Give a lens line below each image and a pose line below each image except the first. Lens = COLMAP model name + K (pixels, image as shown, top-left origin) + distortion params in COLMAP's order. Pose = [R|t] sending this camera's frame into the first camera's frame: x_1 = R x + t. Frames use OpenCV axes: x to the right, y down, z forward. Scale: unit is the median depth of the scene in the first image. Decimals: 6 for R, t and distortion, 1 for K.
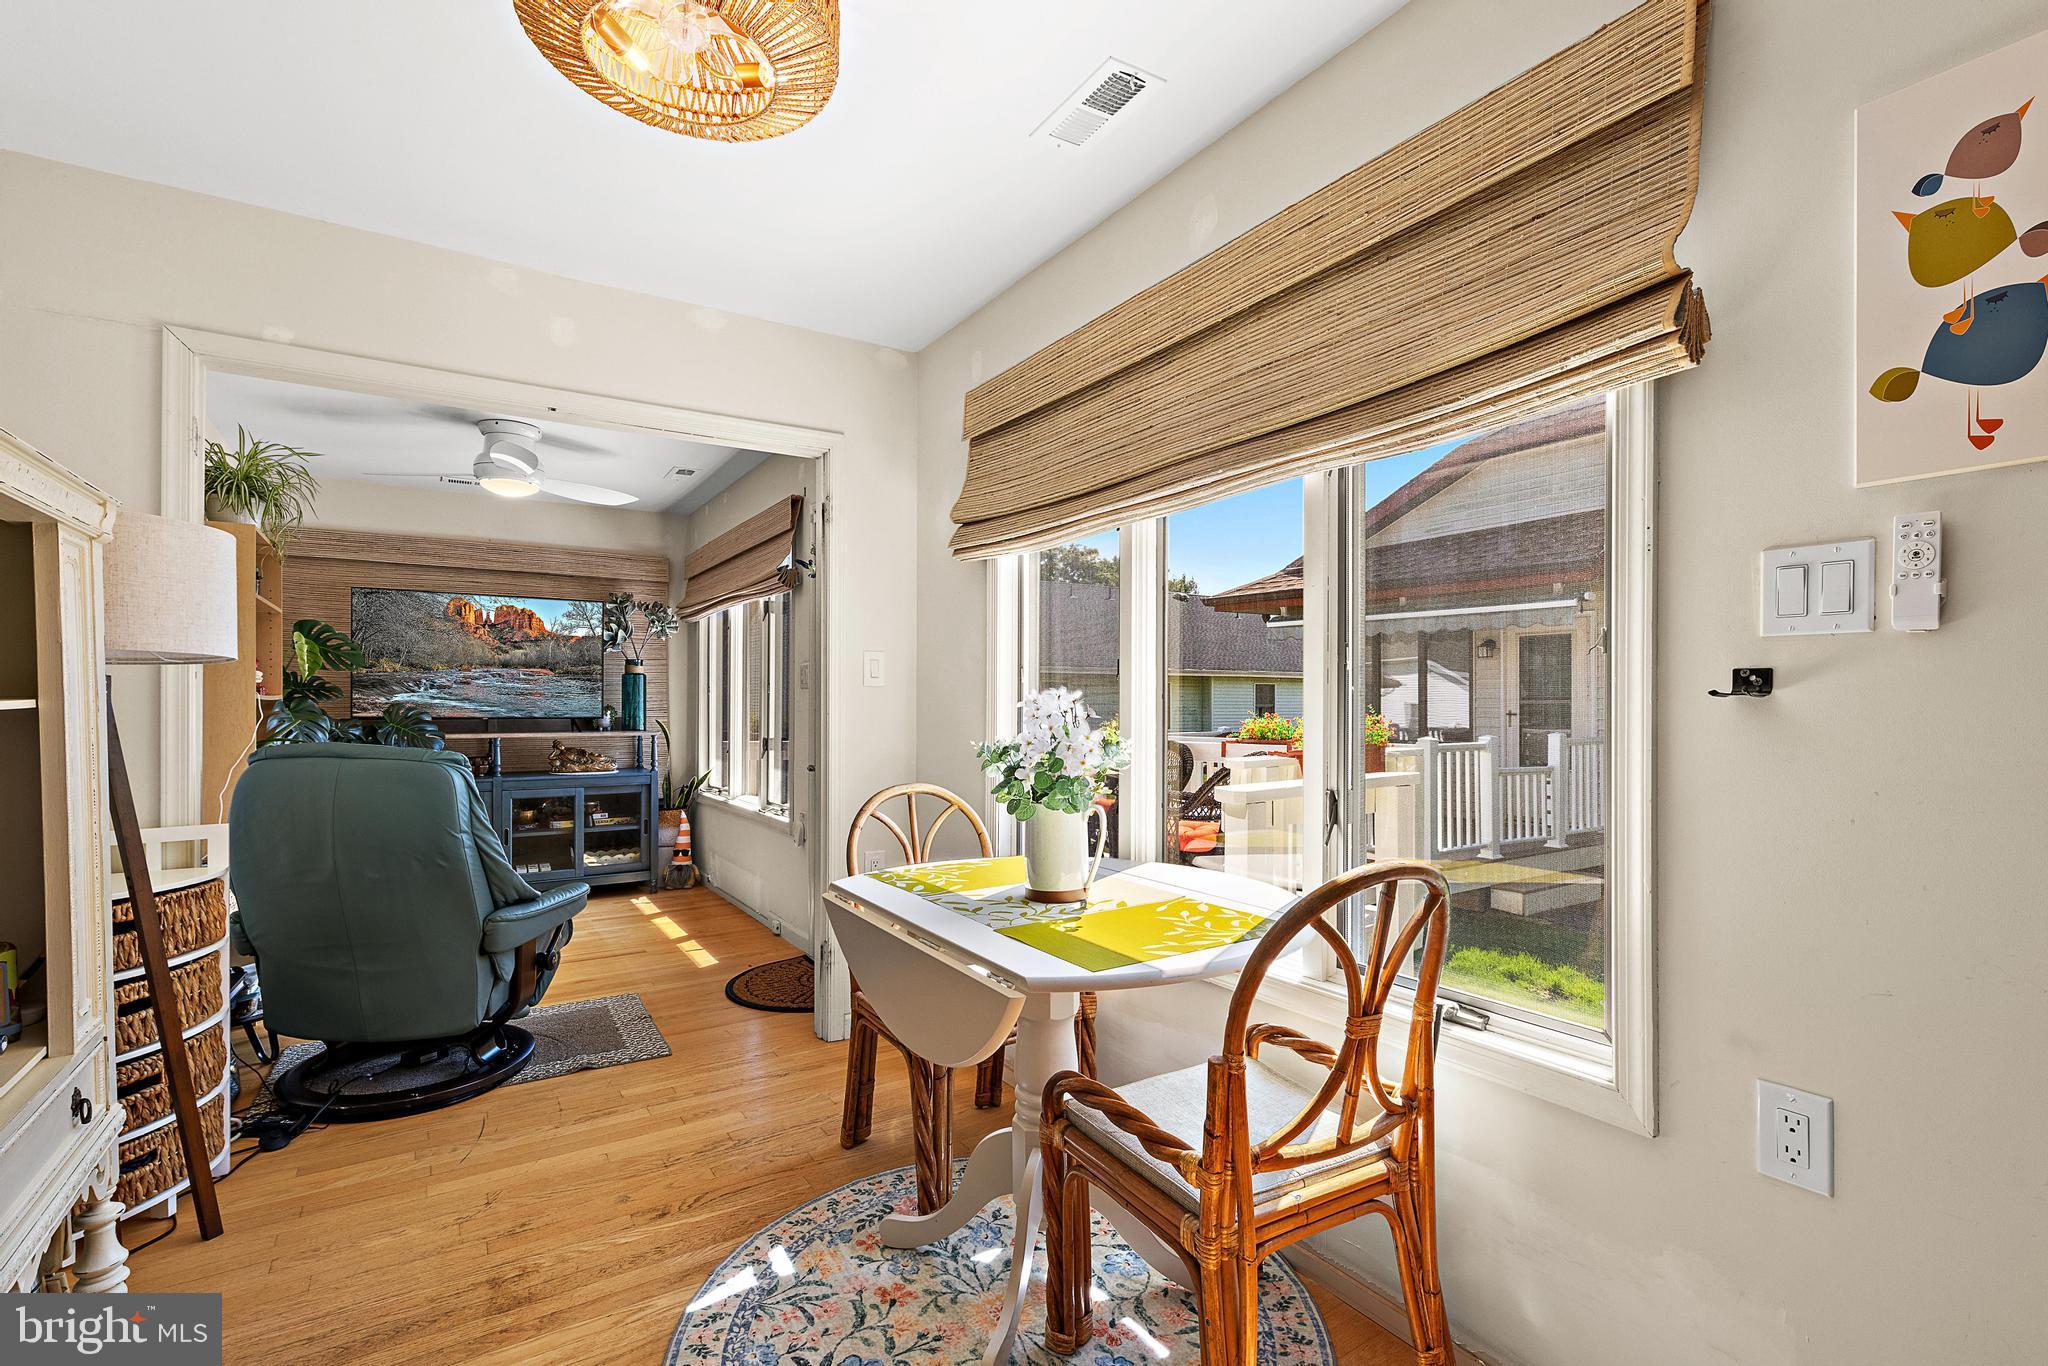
lens RADIAL K [[942.1, 0, 1042.3], [0, 942.1, 705.7], [0, 0, 1]] dist [0.002877, -0.002001]
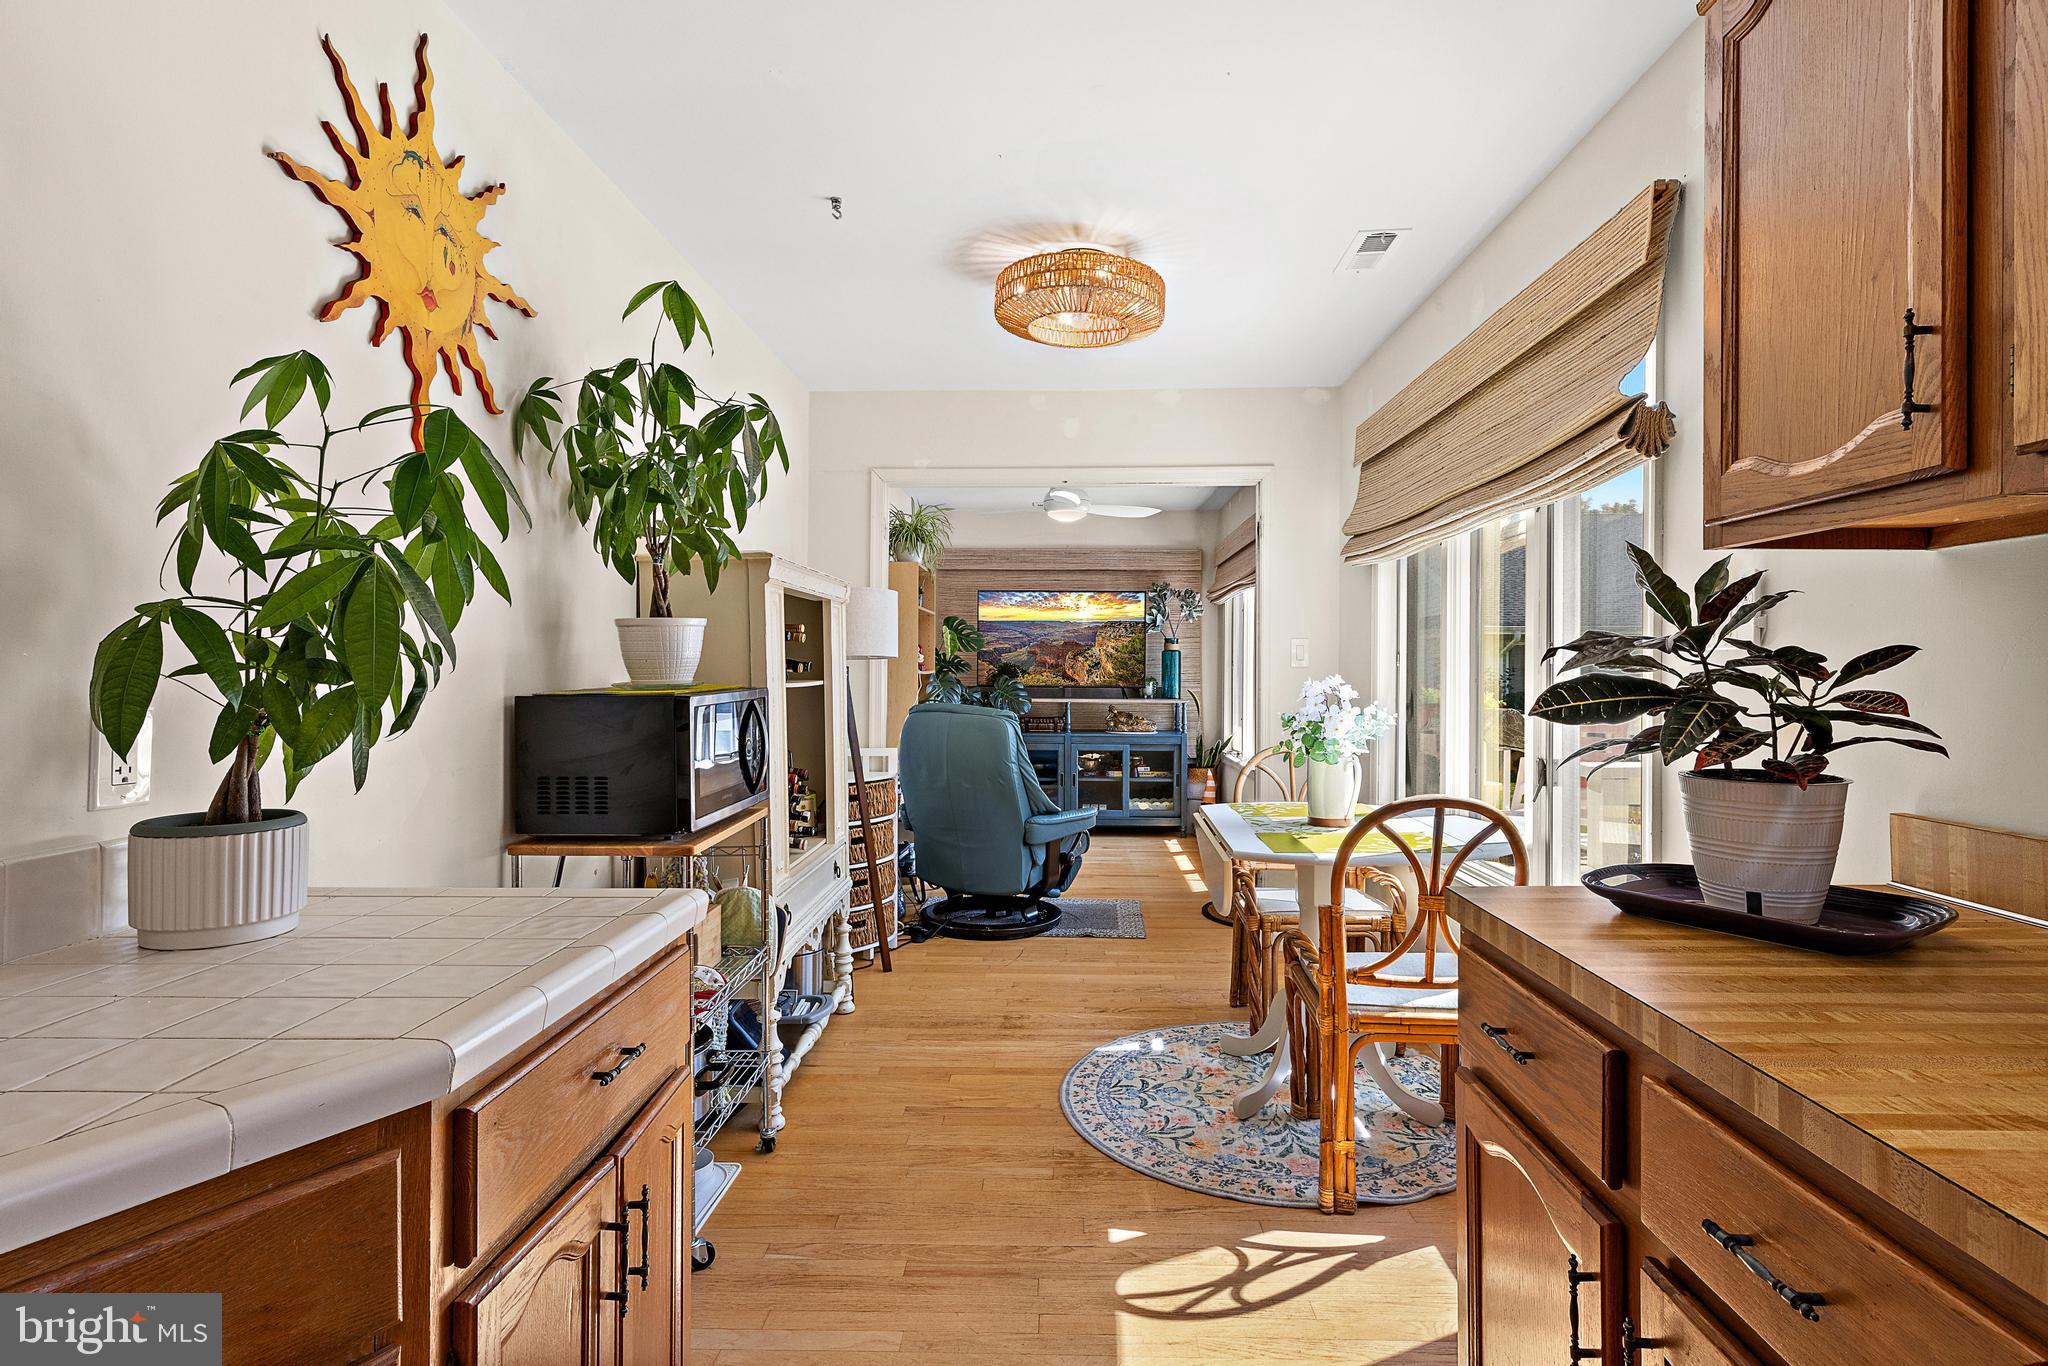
lens RADIAL K [[1028.6, 0, 1022.6], [0, 1028.6, 674.9], [0, 0, 1]] dist [0.004224, 0.000544]
pose [[0.815980, 0.006664, -0.578042, 0.374325], [-0.005603, 0.999978, 0.003619, -0.016693], [0.578053, 0.000286, 0.815999, -0.369620]]
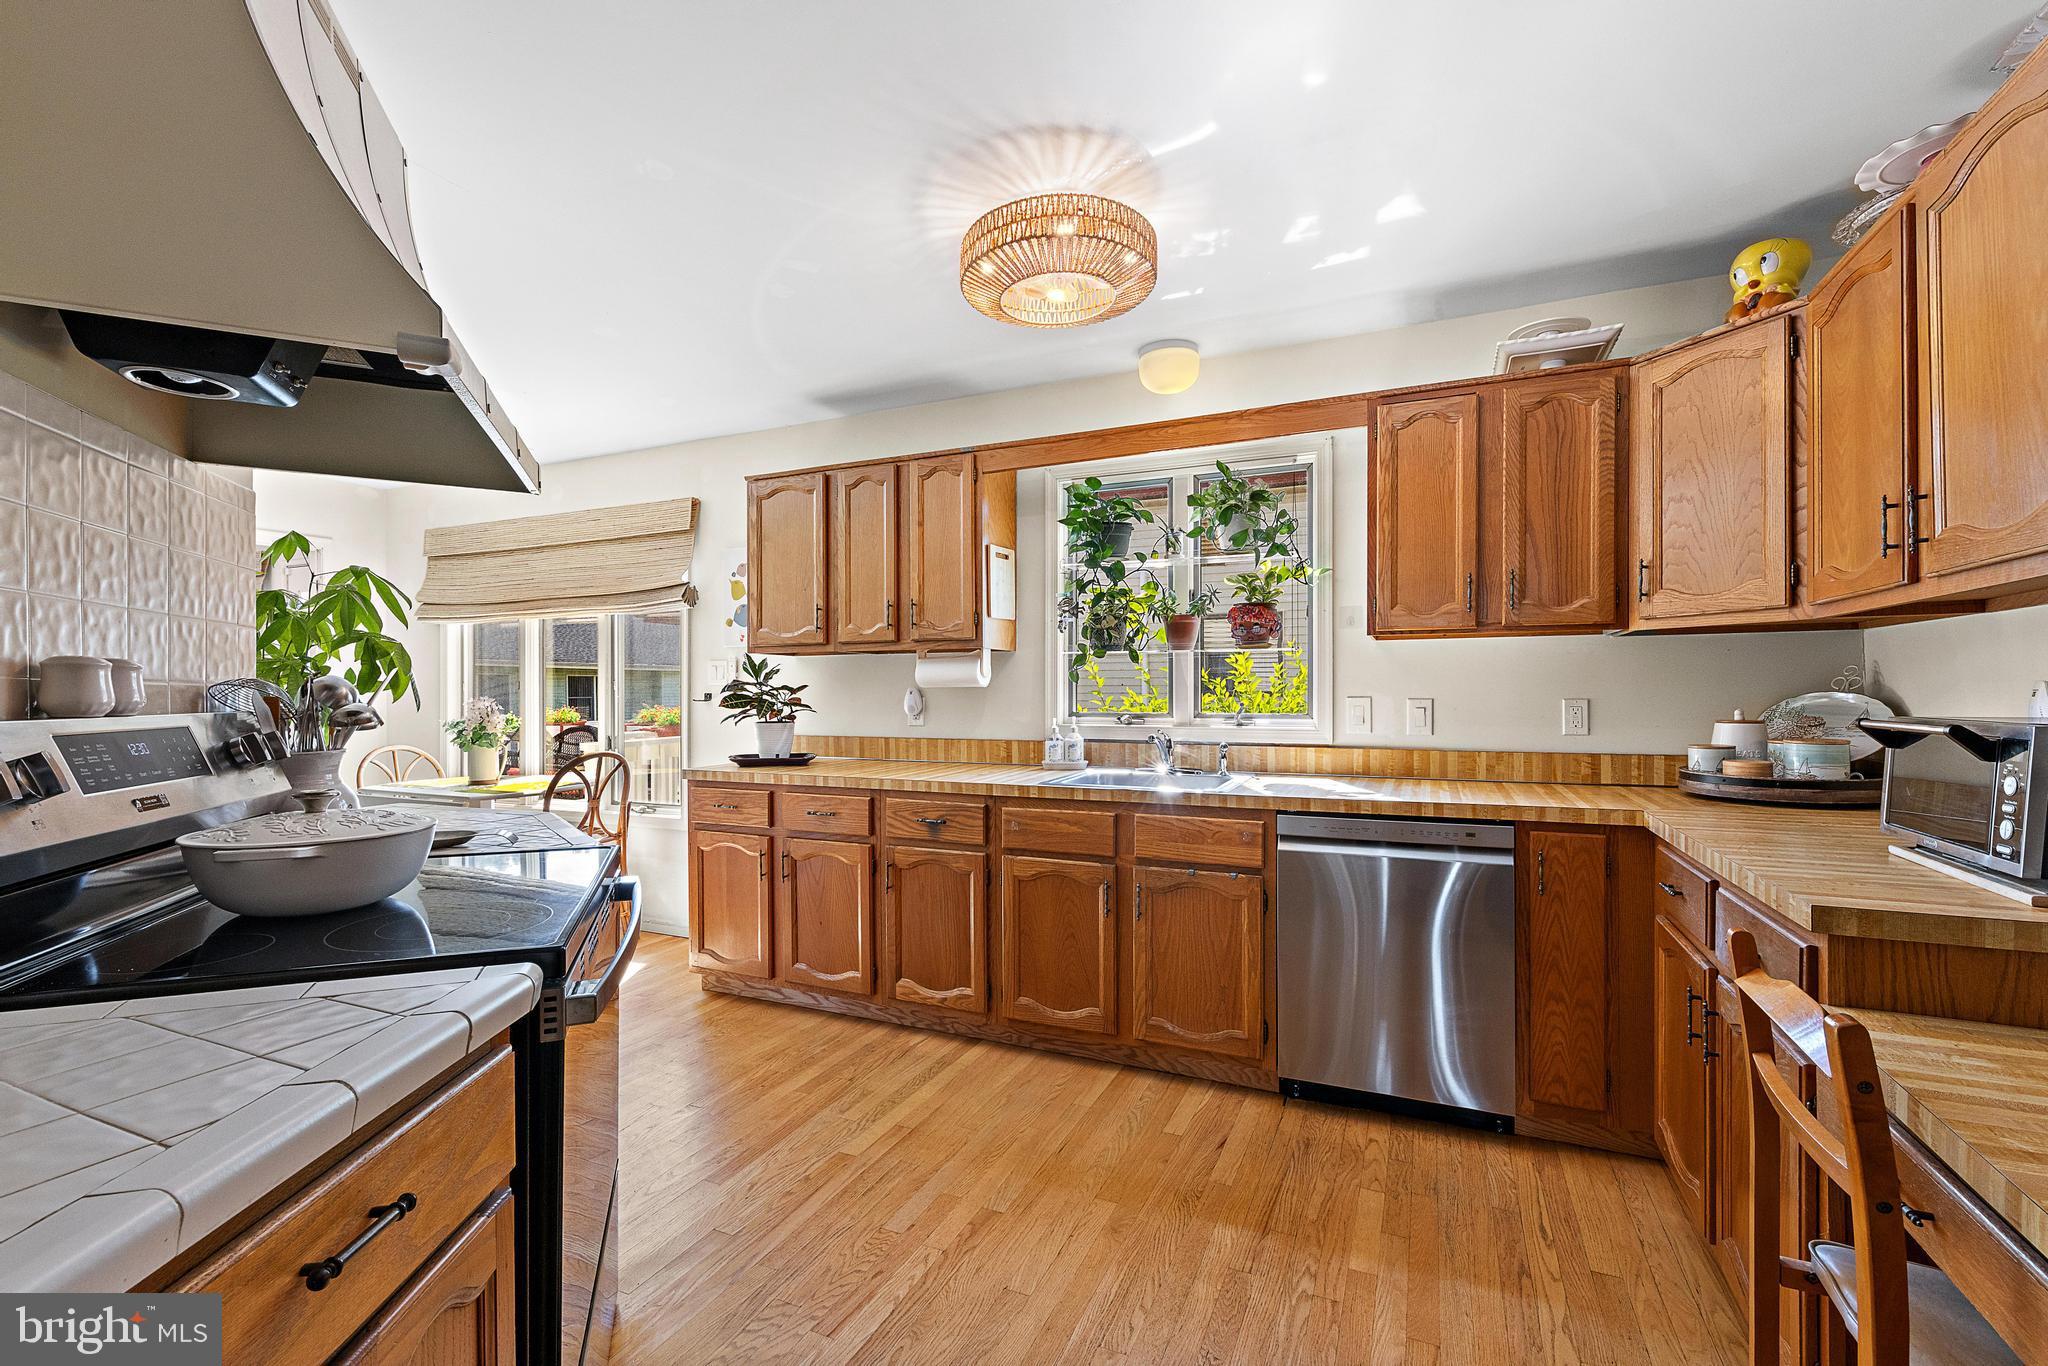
lens RADIAL K [[887.3, 0, 1015.9], [0, 887.3, 696.6], [0, 0, 1]] dist [-0.001150, 0.000010]
pose [[0.852147, -0.002500, 0.523296, -0.007341], [0.002780, 0.999996, 0.000251, -0.011240], [-0.523295, 0.001240, 0.852151, -1.130744]]
